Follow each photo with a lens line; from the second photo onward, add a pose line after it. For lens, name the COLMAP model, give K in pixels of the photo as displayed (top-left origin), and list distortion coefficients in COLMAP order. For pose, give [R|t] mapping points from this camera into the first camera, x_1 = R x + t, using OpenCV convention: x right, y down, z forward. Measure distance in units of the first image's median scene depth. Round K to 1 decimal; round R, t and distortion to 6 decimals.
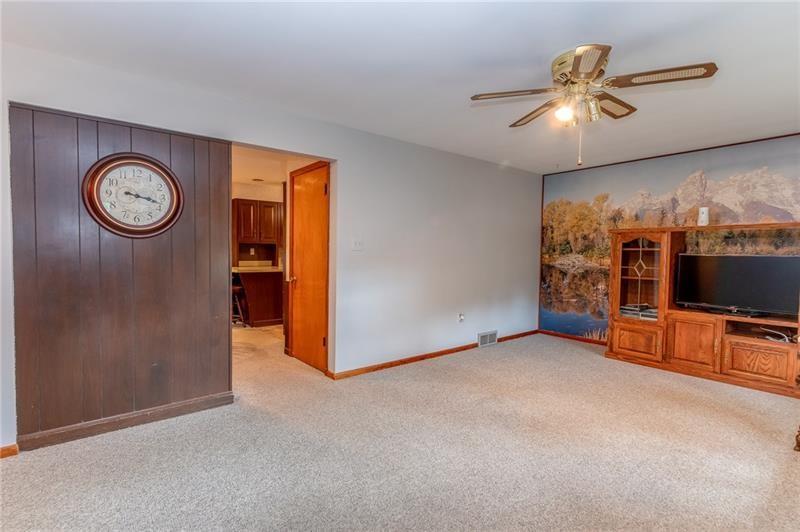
lens RADIAL K [[370.4, 0, 382.9], [0, 370.4, 264.5], [0, 0, 1]] dist [0.002152, 0.000703]
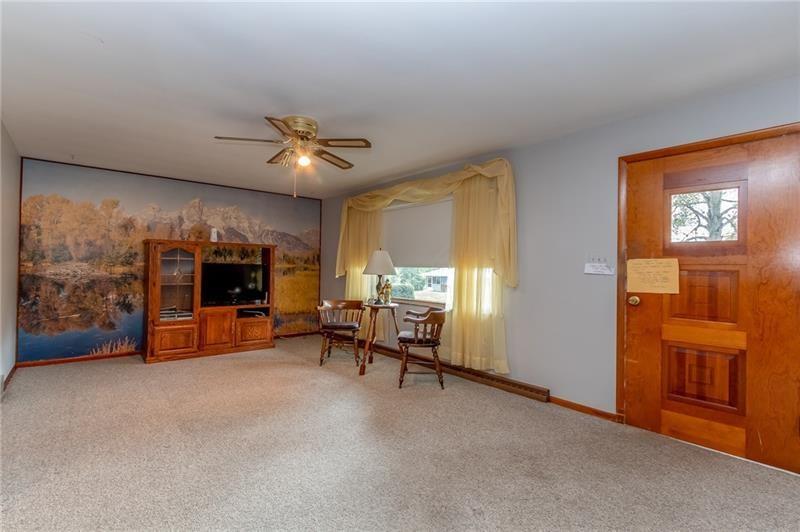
lens RADIAL K [[370.4, 0, 382.9], [0, 370.4, 264.5], [0, 0, 1]] dist [0.002152, 0.000703]
pose [[-0.006716, -0.001089, 0.999977, -0.367308], [0.019038, 0.999818, 0.001217, -0.009904], [-0.999796, 0.019046, -0.006694, 0.308400]]
